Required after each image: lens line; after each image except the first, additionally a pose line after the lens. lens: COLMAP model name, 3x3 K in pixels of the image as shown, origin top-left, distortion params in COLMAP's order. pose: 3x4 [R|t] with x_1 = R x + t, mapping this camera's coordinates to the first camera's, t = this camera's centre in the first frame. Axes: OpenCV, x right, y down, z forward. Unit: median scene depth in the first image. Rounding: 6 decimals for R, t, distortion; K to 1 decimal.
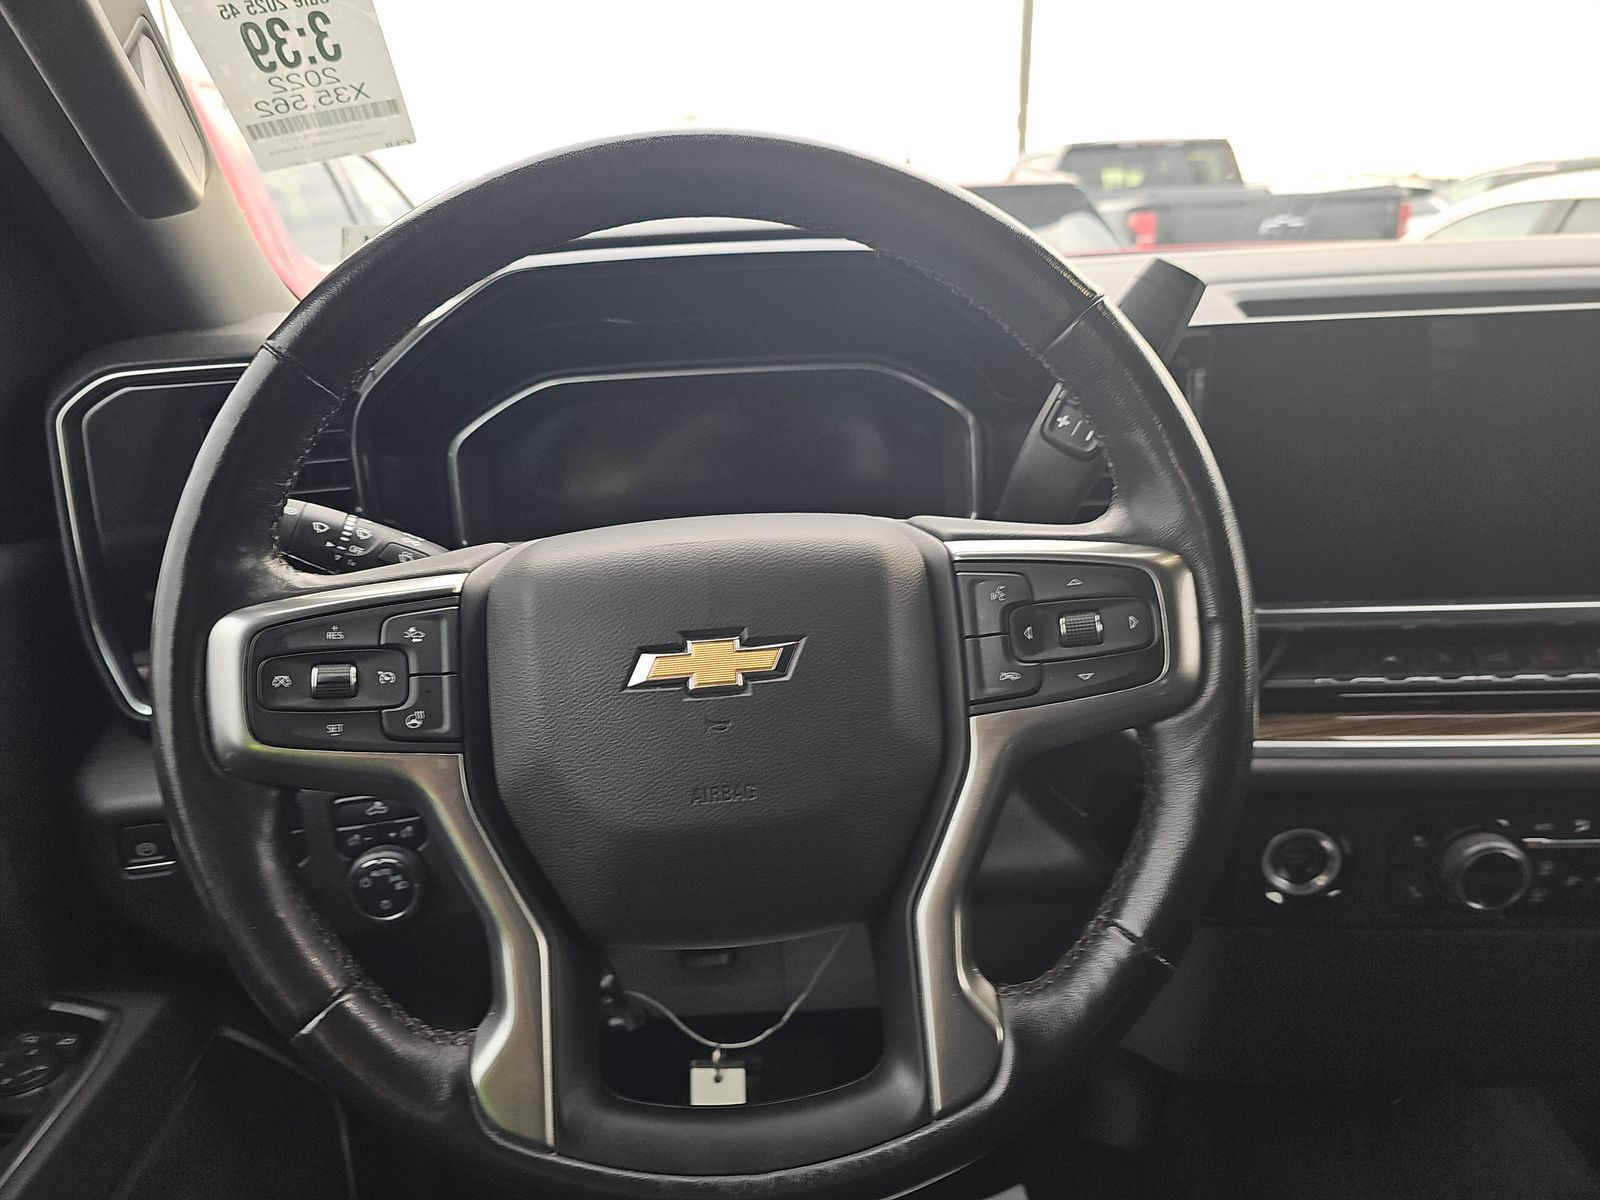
lens RADIAL K [[1093.8, 0, 799.8], [0, 1093.8, 504.8], [0, 0, 1]] dist [0.044808, -0.055756]
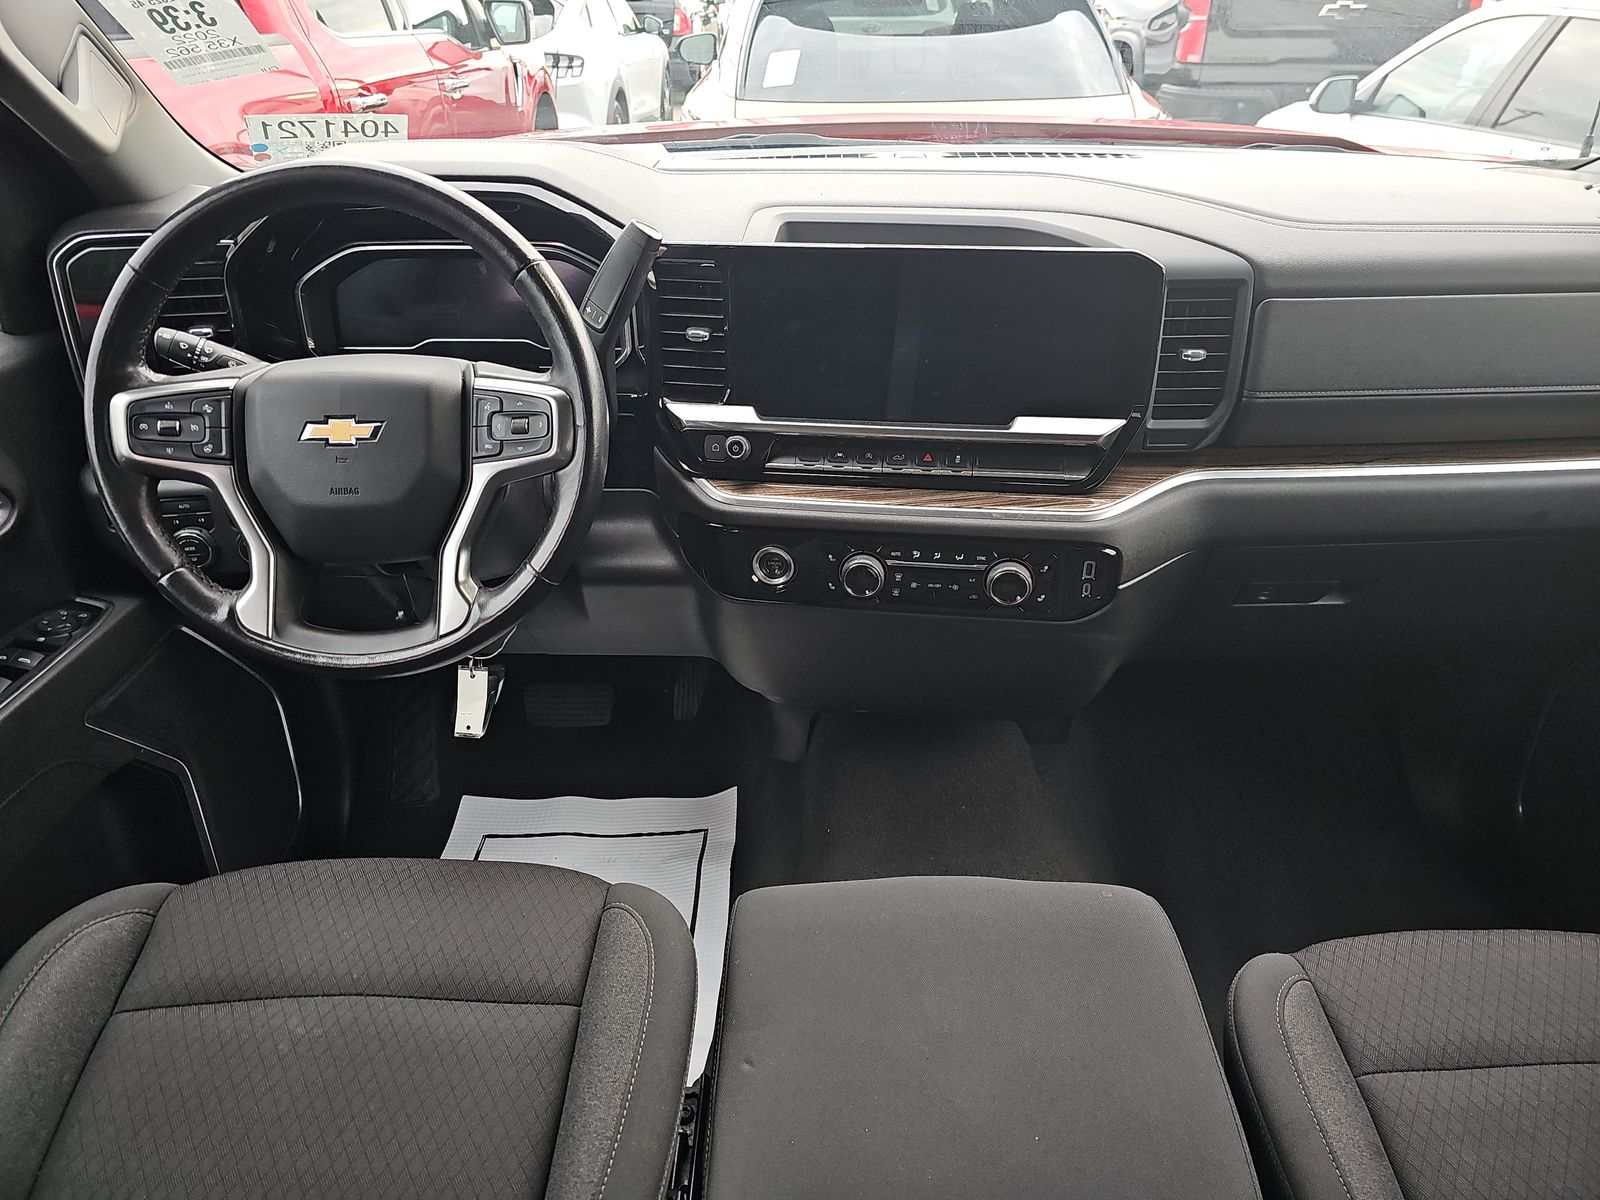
lens RADIAL K [[1093.8, 0, 799.8], [0, 1093.8, 504.8], [0, 0, 1]] dist [0.044808, -0.055756]
pose [[0.996852, 0.064327, -0.046346, 0.851412], [-0.053623, 0.977605, 0.203501, -0.183143], [0.058399, -0.200375, 0.977977, -0.984418]]
